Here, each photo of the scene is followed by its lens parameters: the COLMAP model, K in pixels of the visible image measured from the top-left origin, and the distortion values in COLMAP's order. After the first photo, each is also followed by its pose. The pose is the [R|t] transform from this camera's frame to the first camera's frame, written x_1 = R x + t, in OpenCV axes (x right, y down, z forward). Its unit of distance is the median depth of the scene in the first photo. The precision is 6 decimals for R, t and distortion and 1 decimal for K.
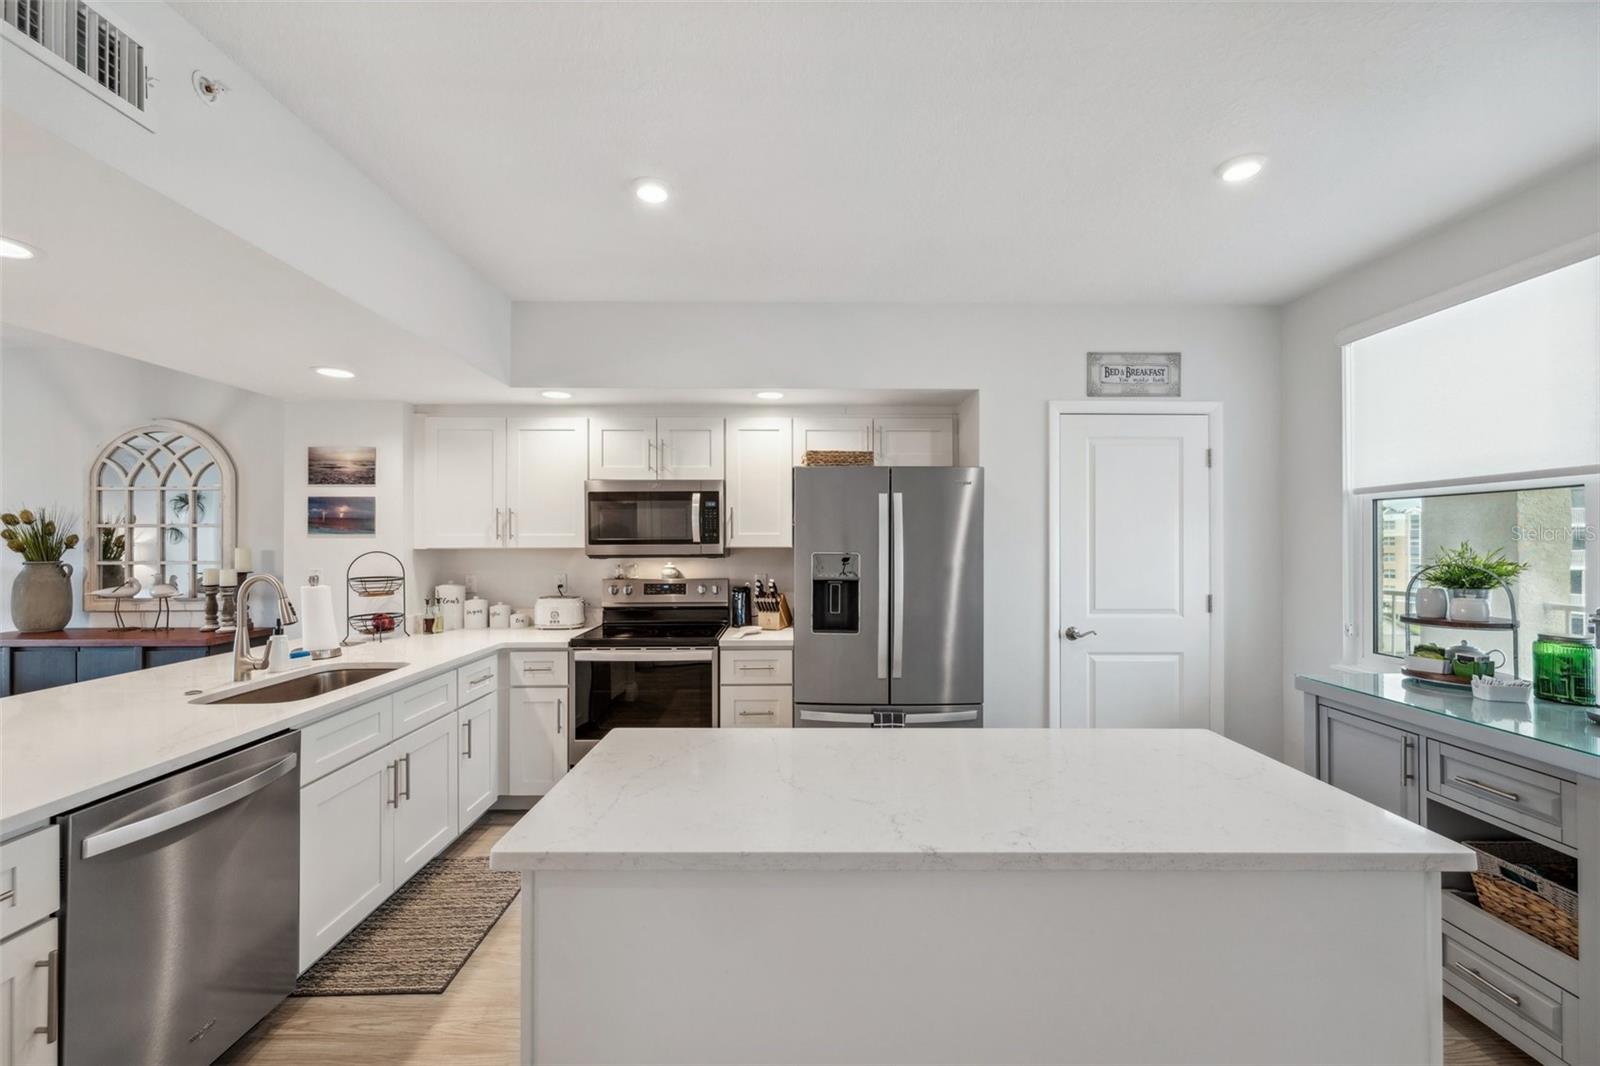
lens RADIAL K [[631.3, 0, 803.2], [0, 631.3, 540.2], [0, 0, 1]] dist [0.000226, -0.000641]
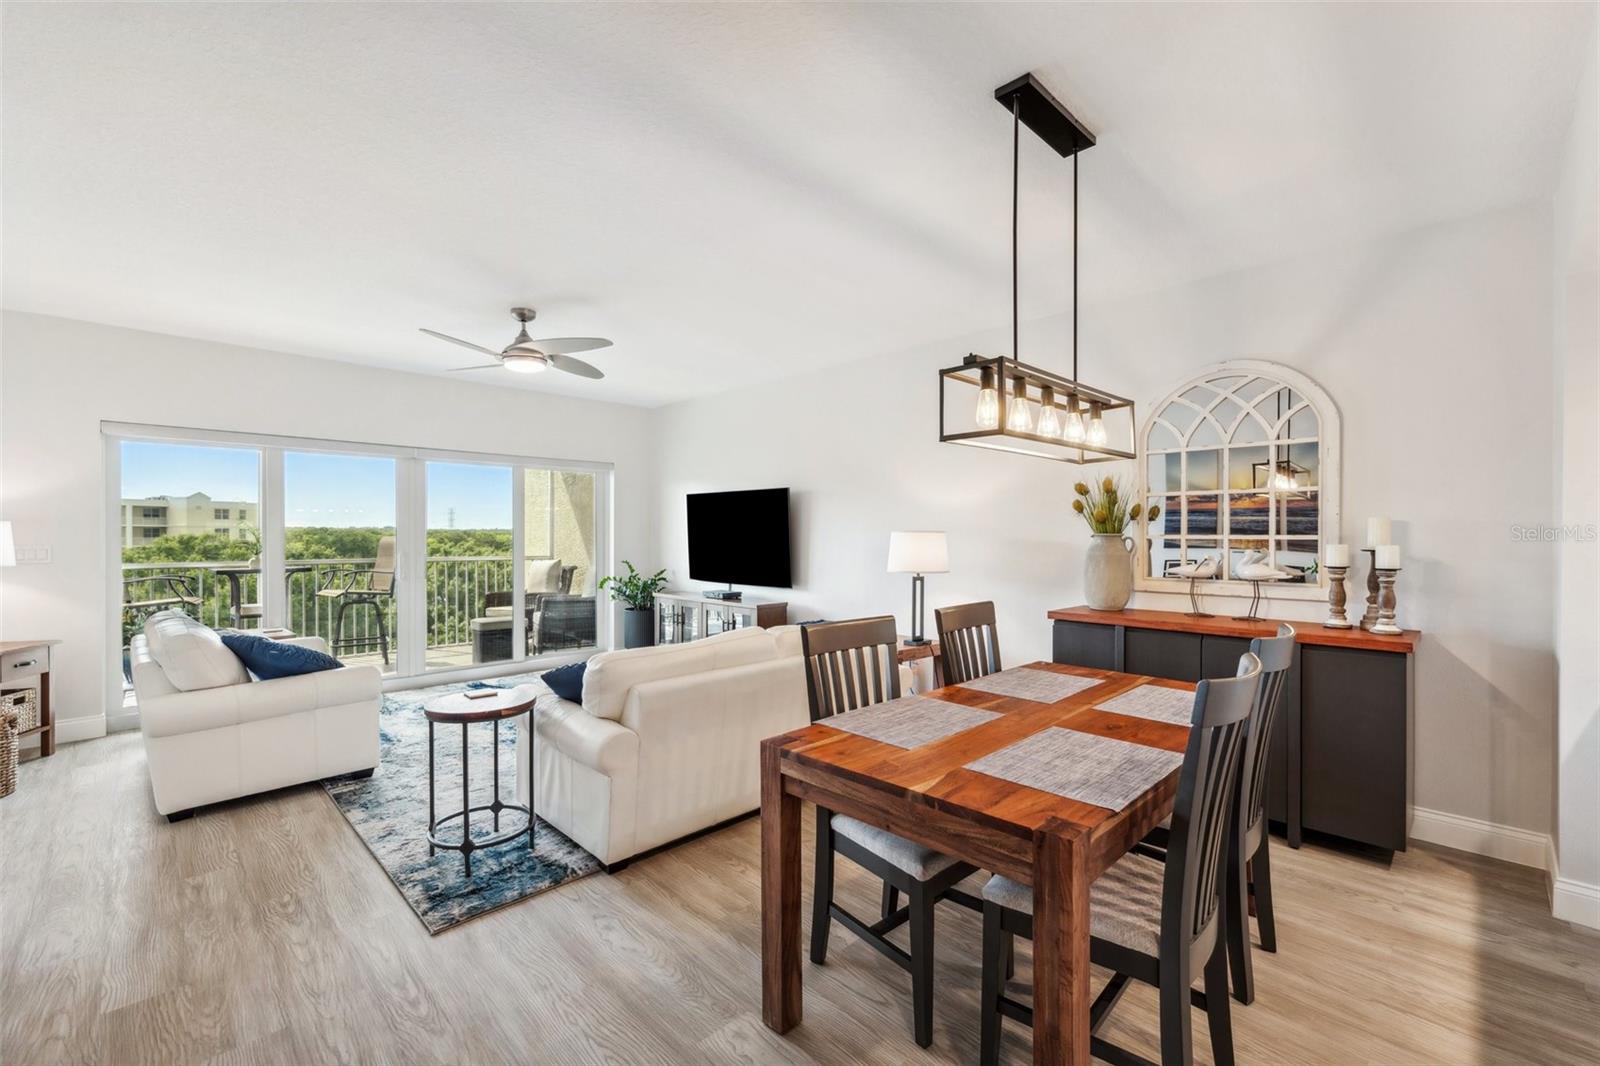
lens RADIAL K [[678.8, 0, 797.2], [0, 678.8, 538.9], [0, 0, 1]] dist [0.003716, -0.001785]
pose [[0.685954, 0.007827, -0.727603, -0.911519], [-0.001240, 0.999953, 0.009588, 0.037734], [0.727644, -0.005675, 0.685932, -0.013940]]
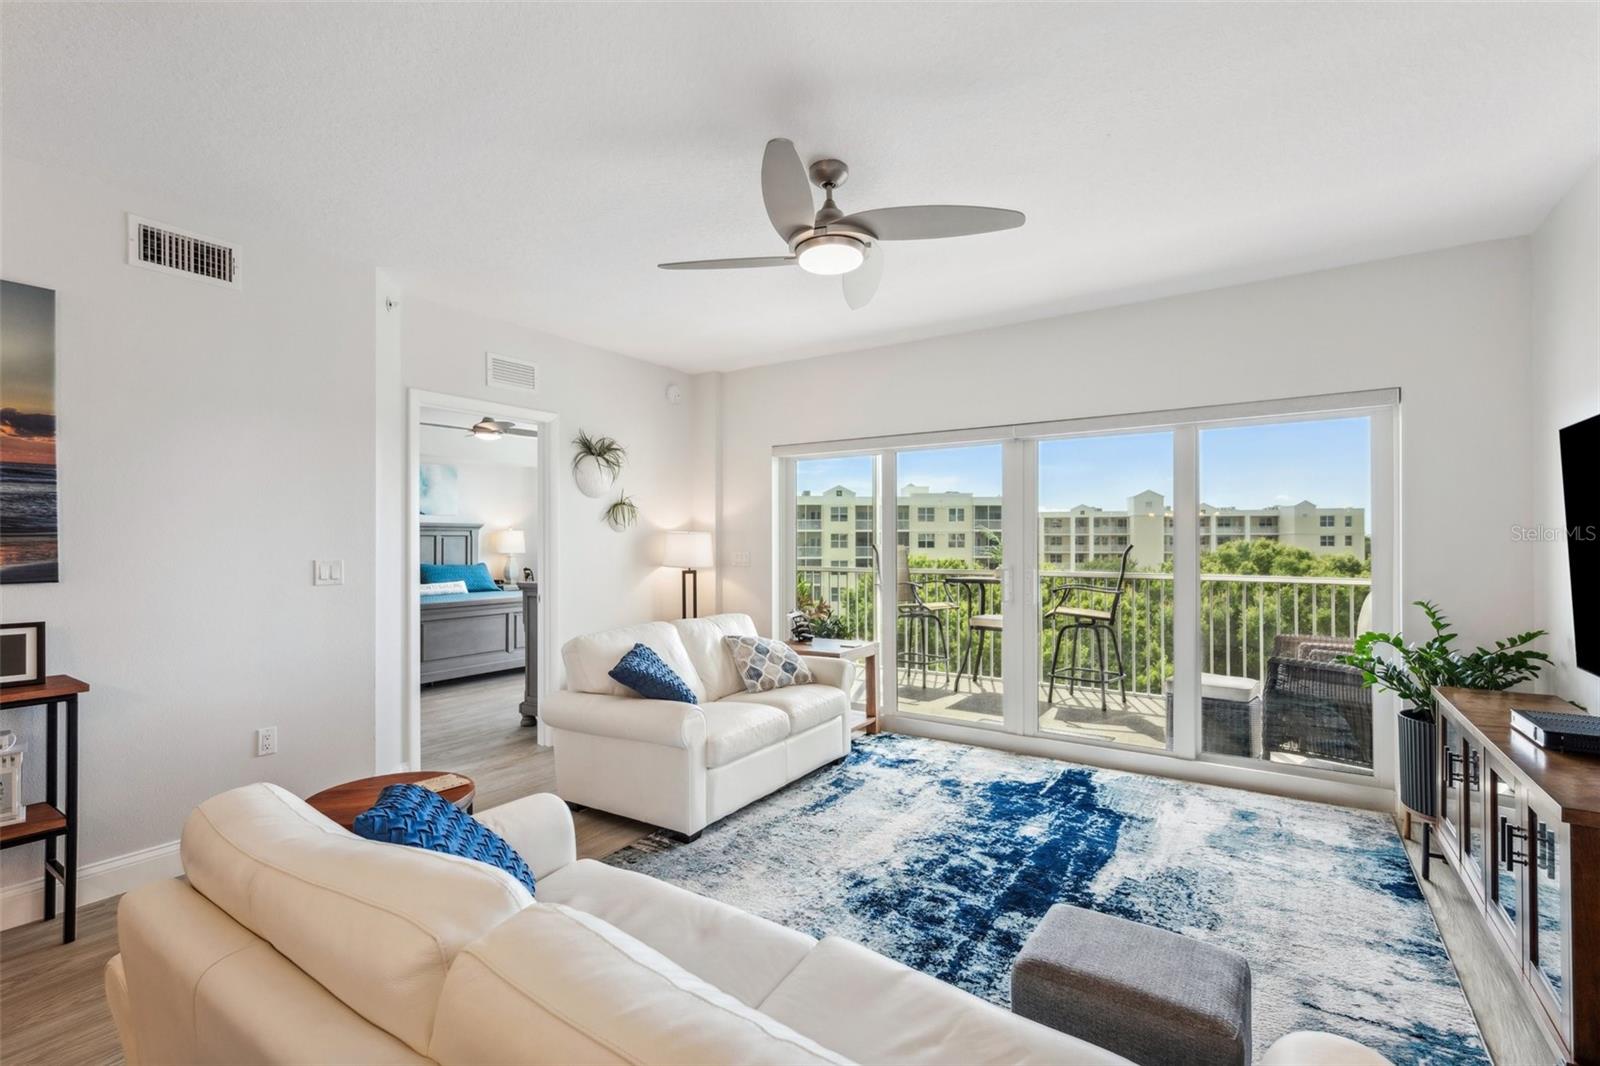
lens RADIAL K [[709.2, 0, 797.6], [0, 709.2, 540.5], [0, 0, 1]] dist [0.002136, 0.000950]
pose [[-0.571111, 0.001366, -0.820872, -1.512921], [0.003050, 0.999995, -0.000458, 0.037771], [0.820867, -0.002765, -0.571113, 0.898272]]
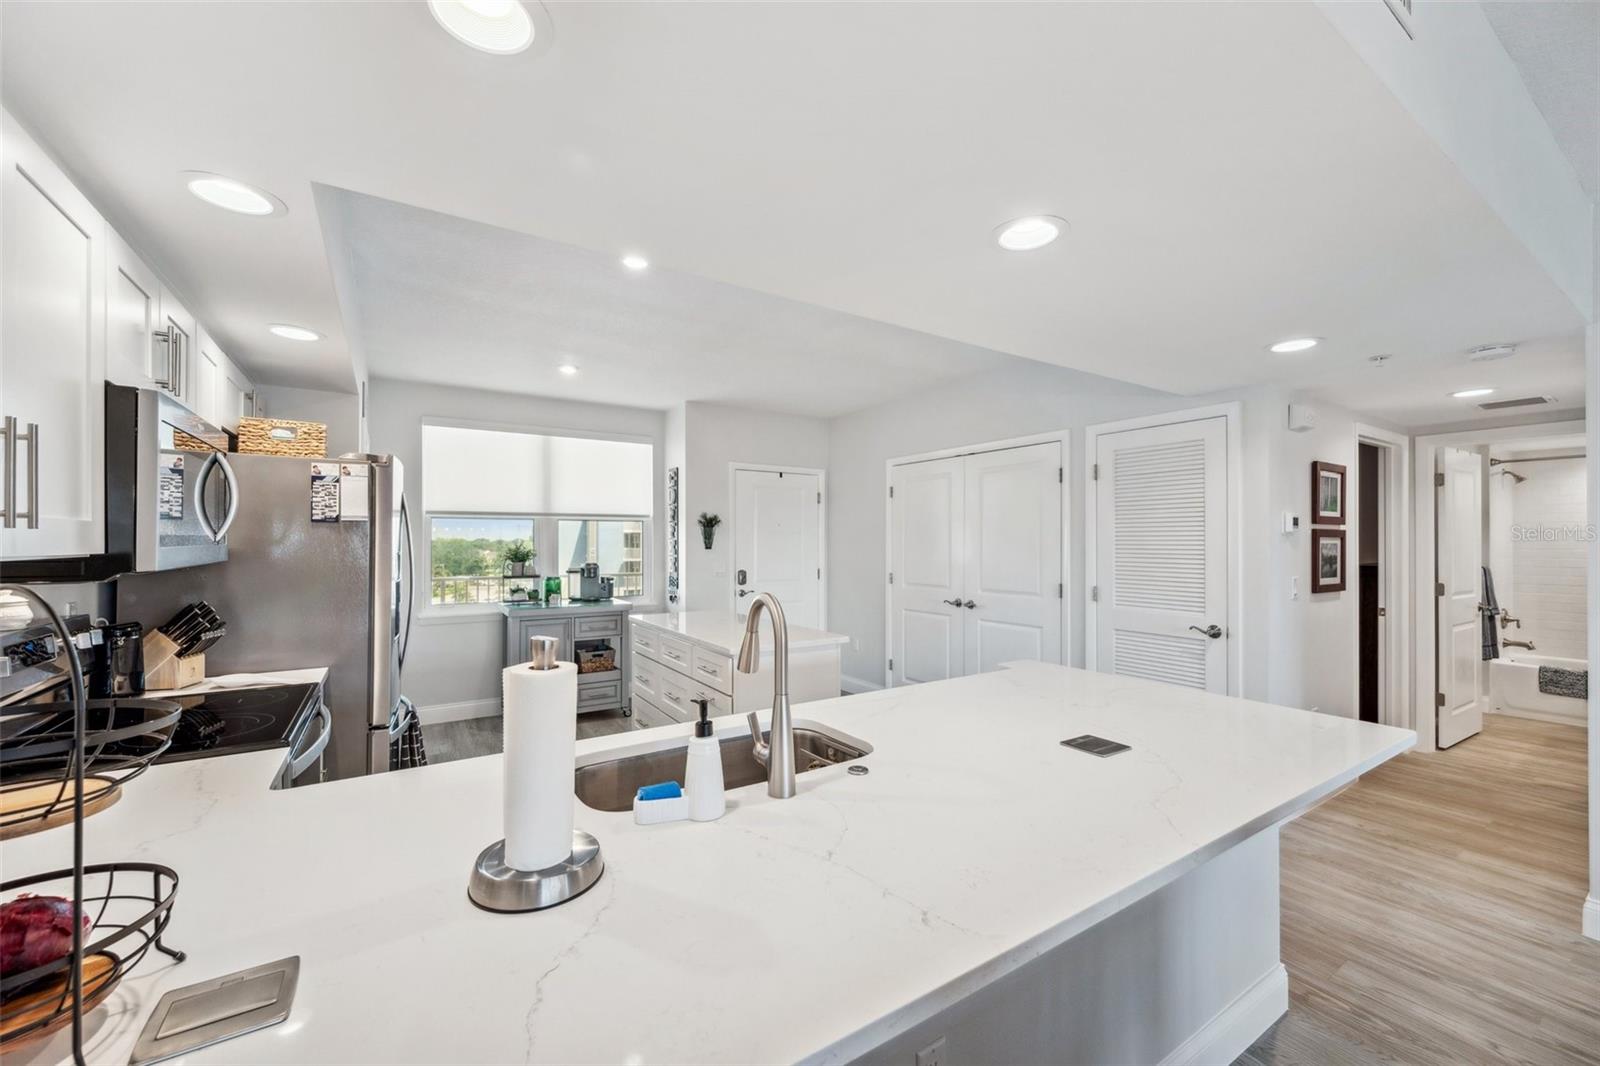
lens RADIAL K [[631.3, 0, 799.6], [0, 631.3, 538.9], [0, 0, 1]] dist [0.000226, -0.000641]
pose [[-0.525859, 0.004912, 0.850558, -0.985075], [-0.001949, 0.999974, -0.006980, 0.004777], [-0.850570, -0.005328, -0.525835, 0.919960]]
